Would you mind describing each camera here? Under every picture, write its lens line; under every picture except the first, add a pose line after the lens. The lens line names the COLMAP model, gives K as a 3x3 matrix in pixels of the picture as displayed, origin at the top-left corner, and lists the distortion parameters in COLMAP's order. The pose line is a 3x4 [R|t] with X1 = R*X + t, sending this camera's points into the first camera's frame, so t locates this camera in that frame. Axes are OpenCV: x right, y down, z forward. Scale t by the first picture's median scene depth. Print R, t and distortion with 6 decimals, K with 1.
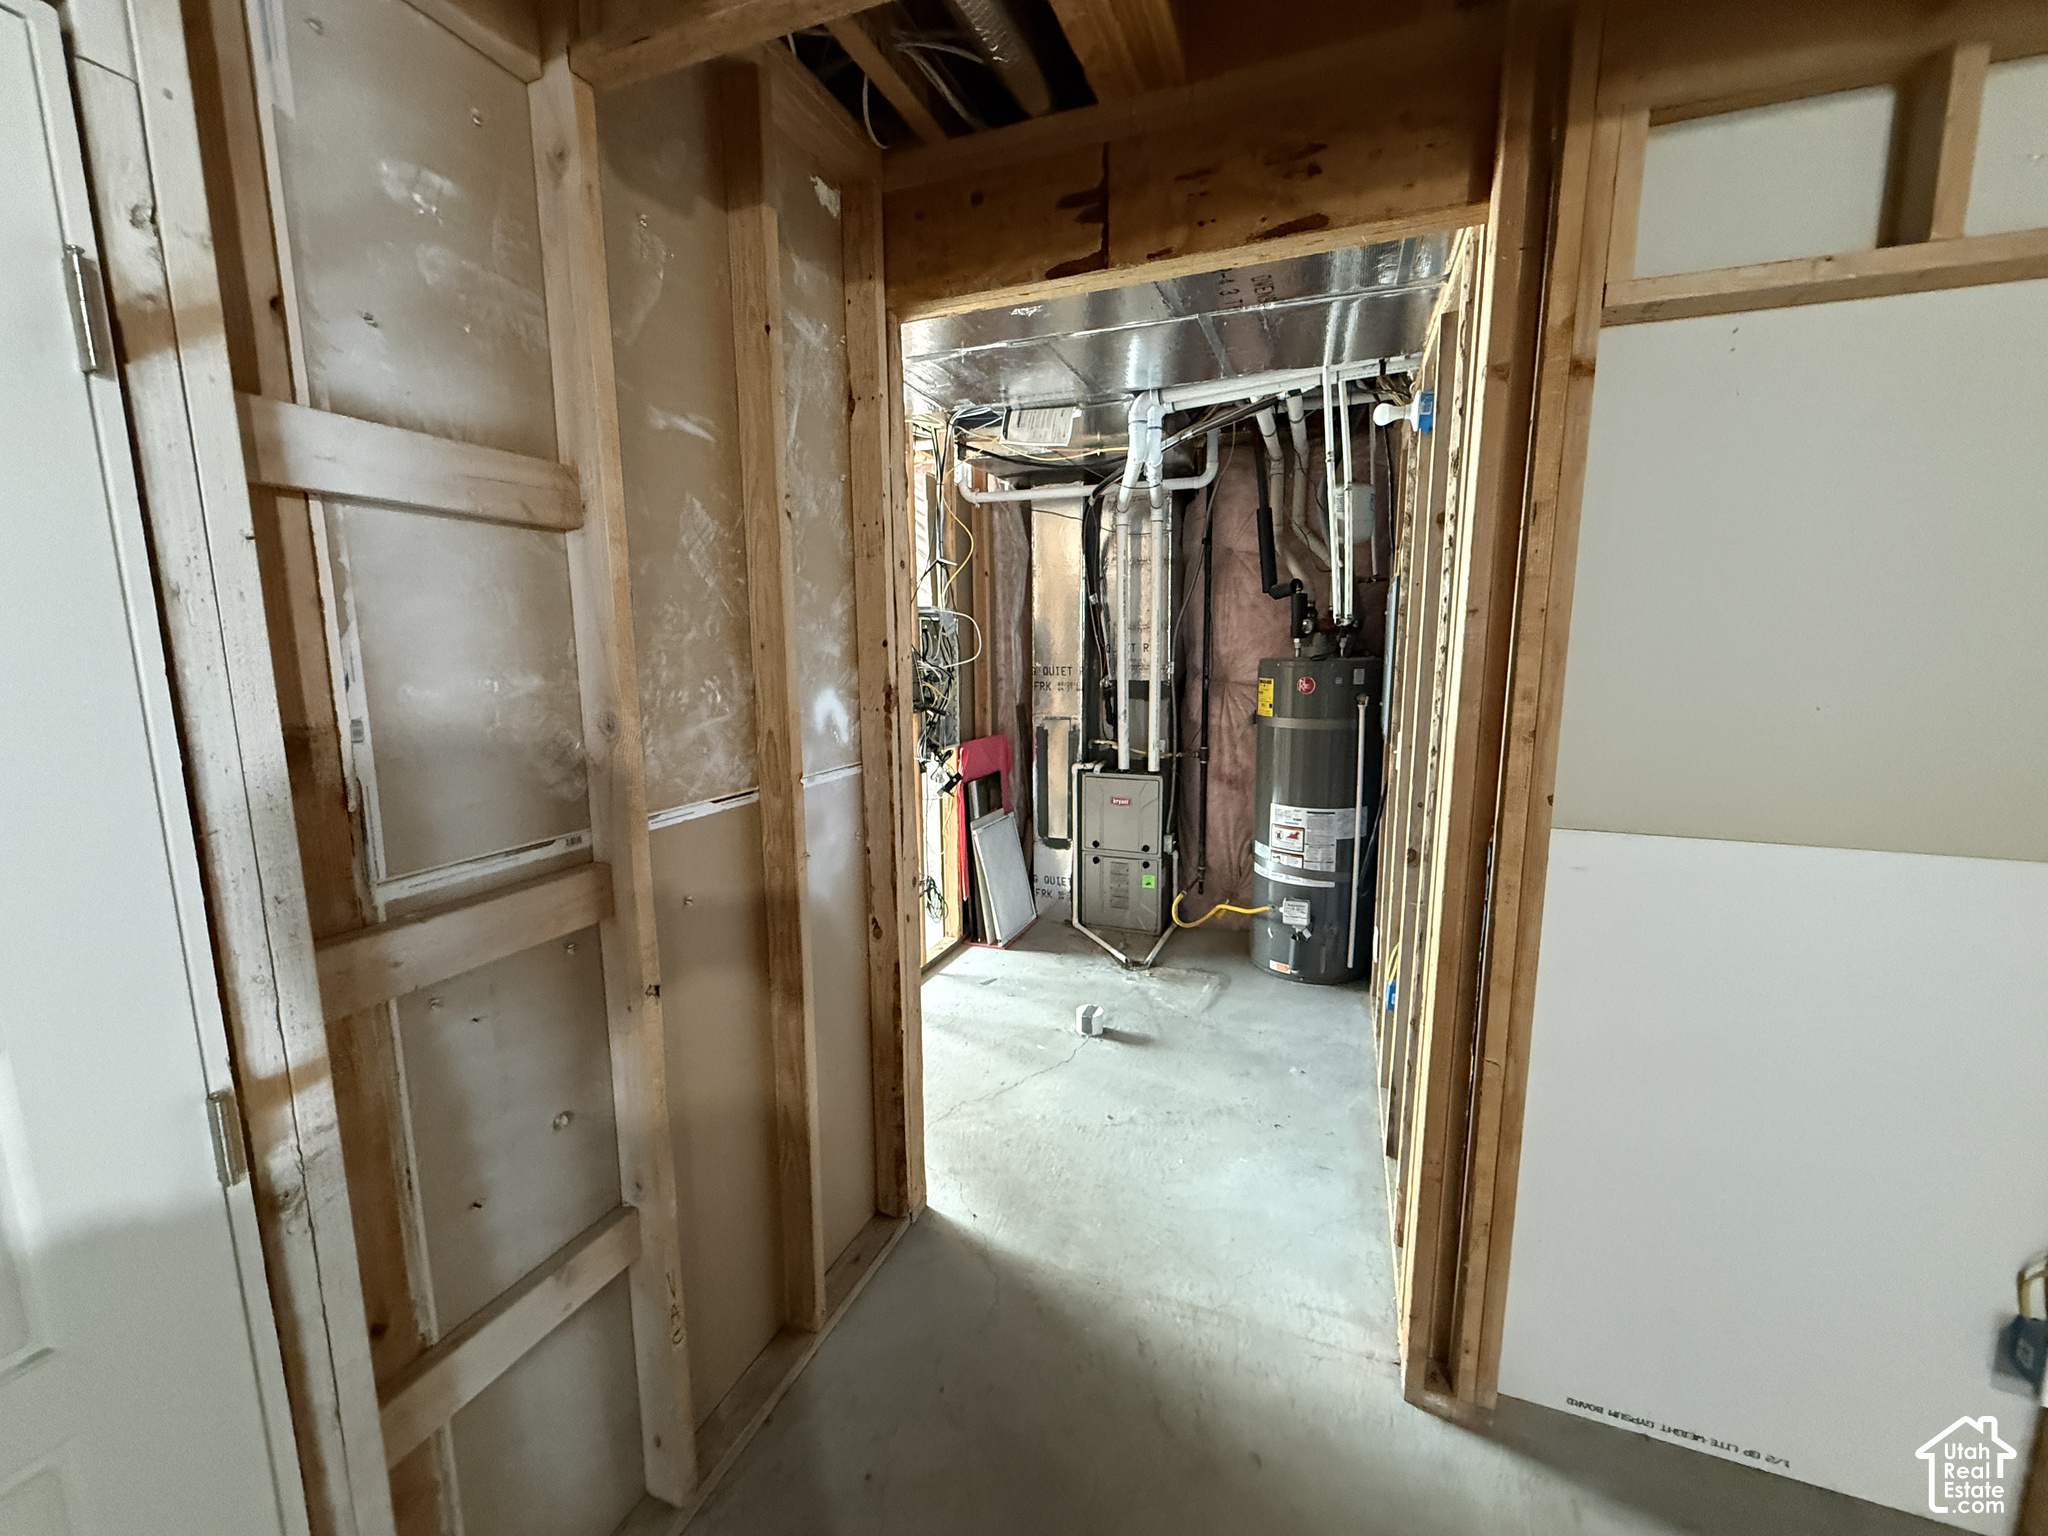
lens RADIAL K [[823.4, 0, 1024.9], [0, 823.4, 770.5], [0, 0, 1]] dist [0.001714, -0.000008]
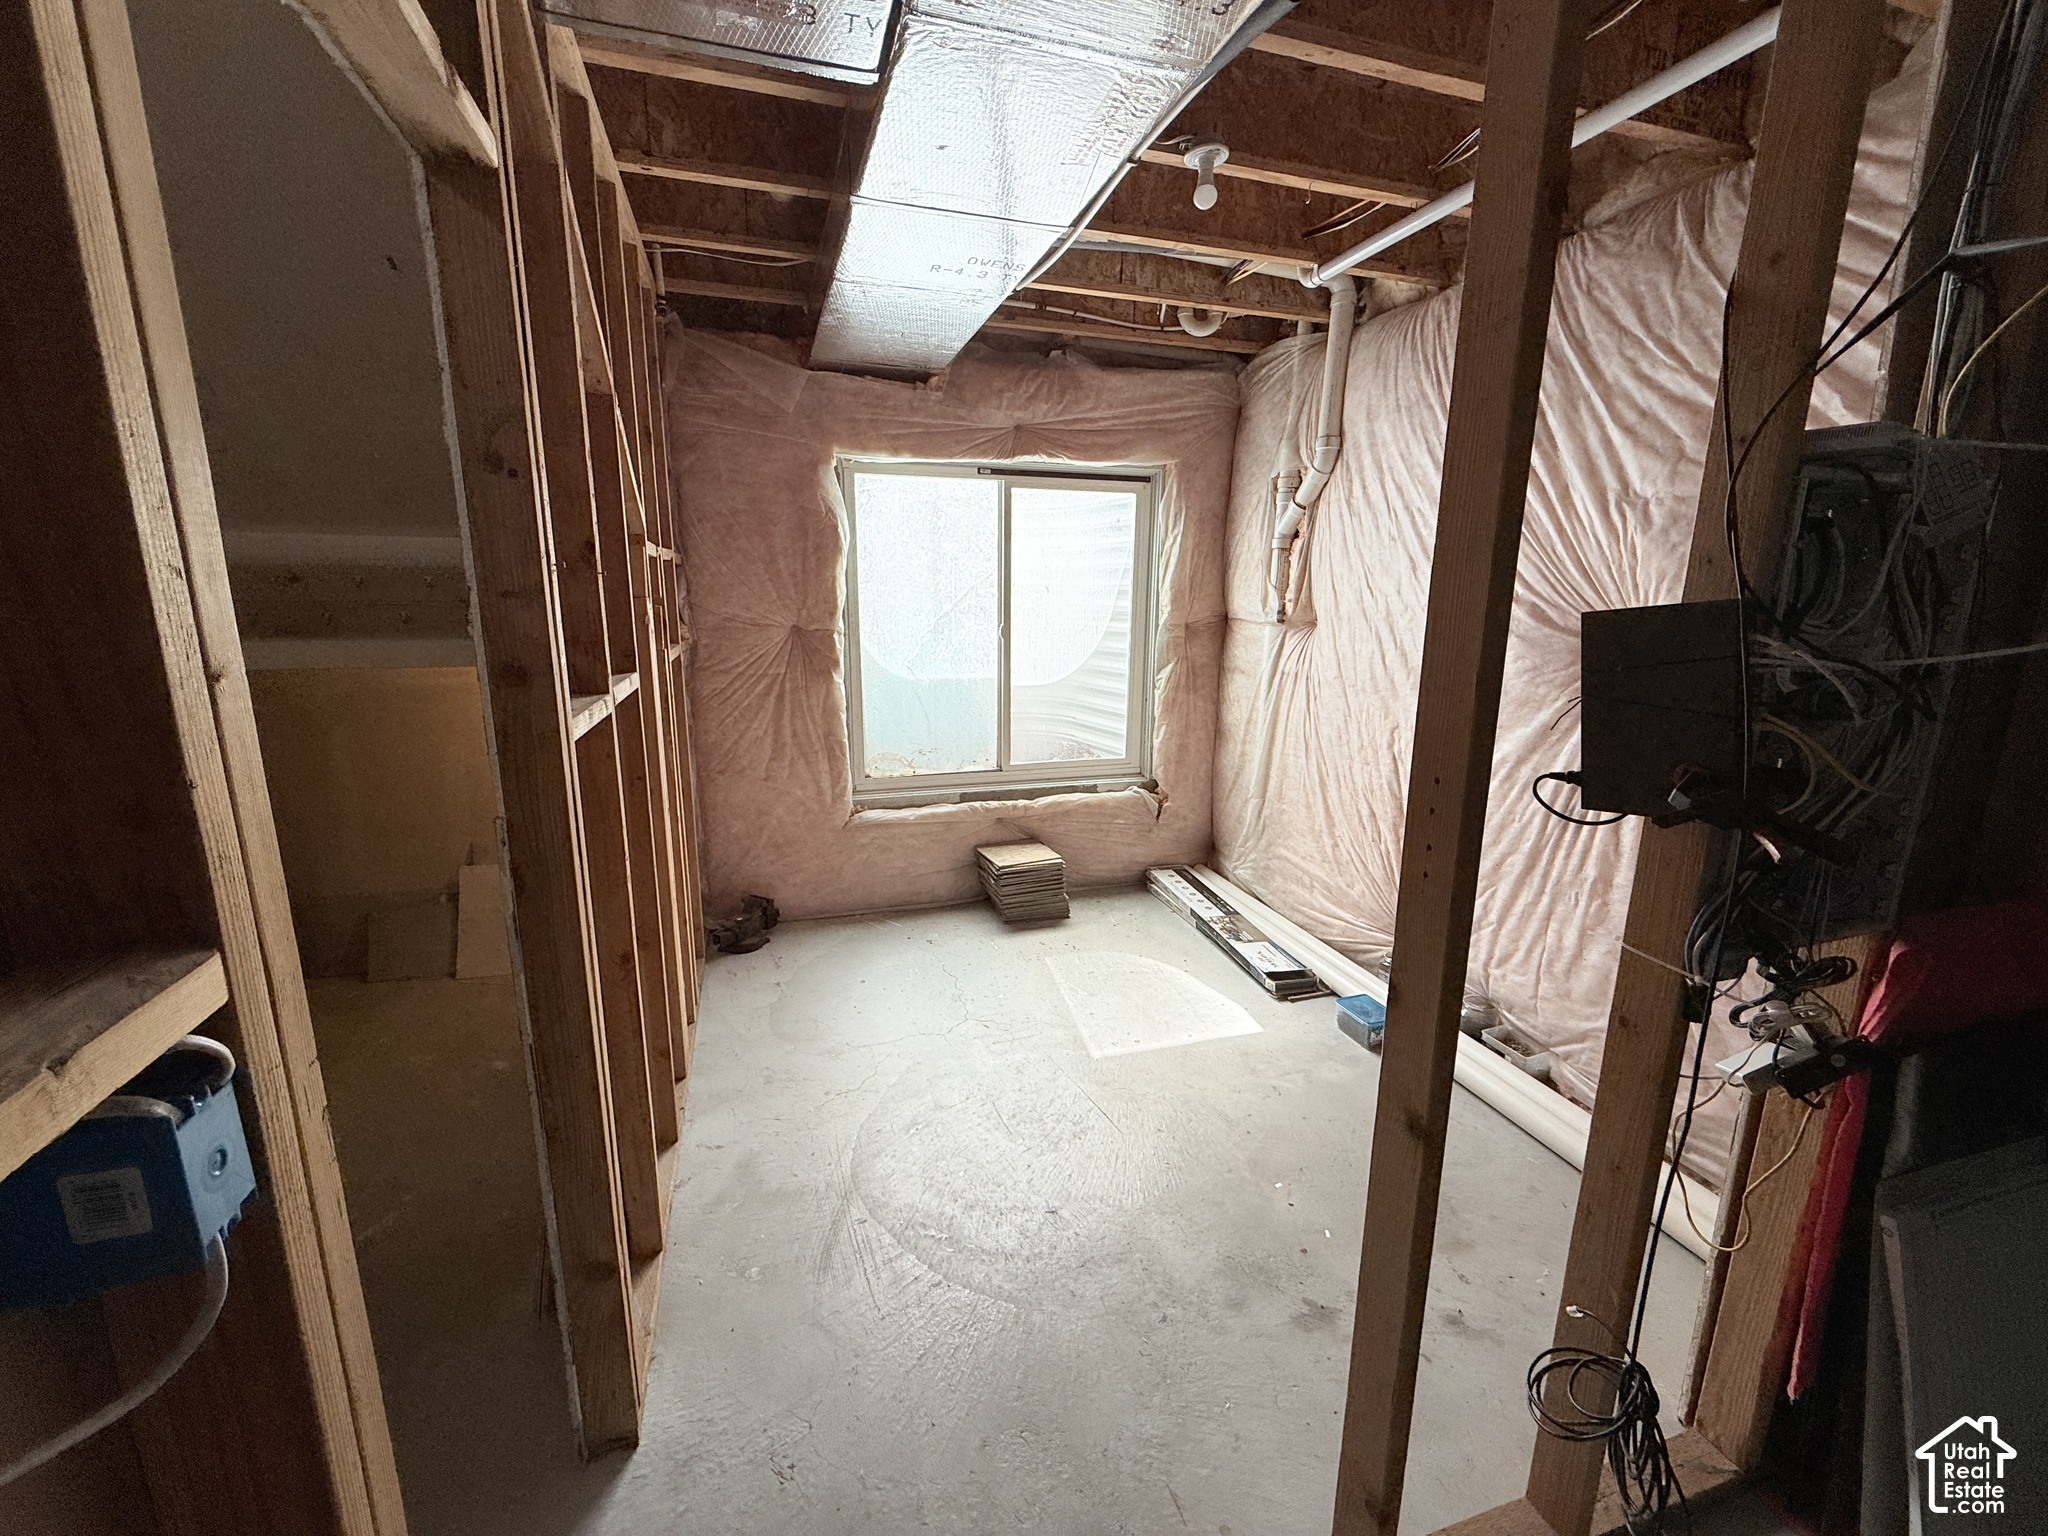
lens RADIAL K [[823.4, 0, 1026.8], [0, 823.4, 764.0], [0, 0, 1]] dist [0.001714, -0.000008]
pose [[0.630591, 0.173410, -0.756494, -0.064926], [-0.129149, 0.984575, 0.118037, -0.088017], [0.765294, 0.023268, 0.643260, 0.607681]]
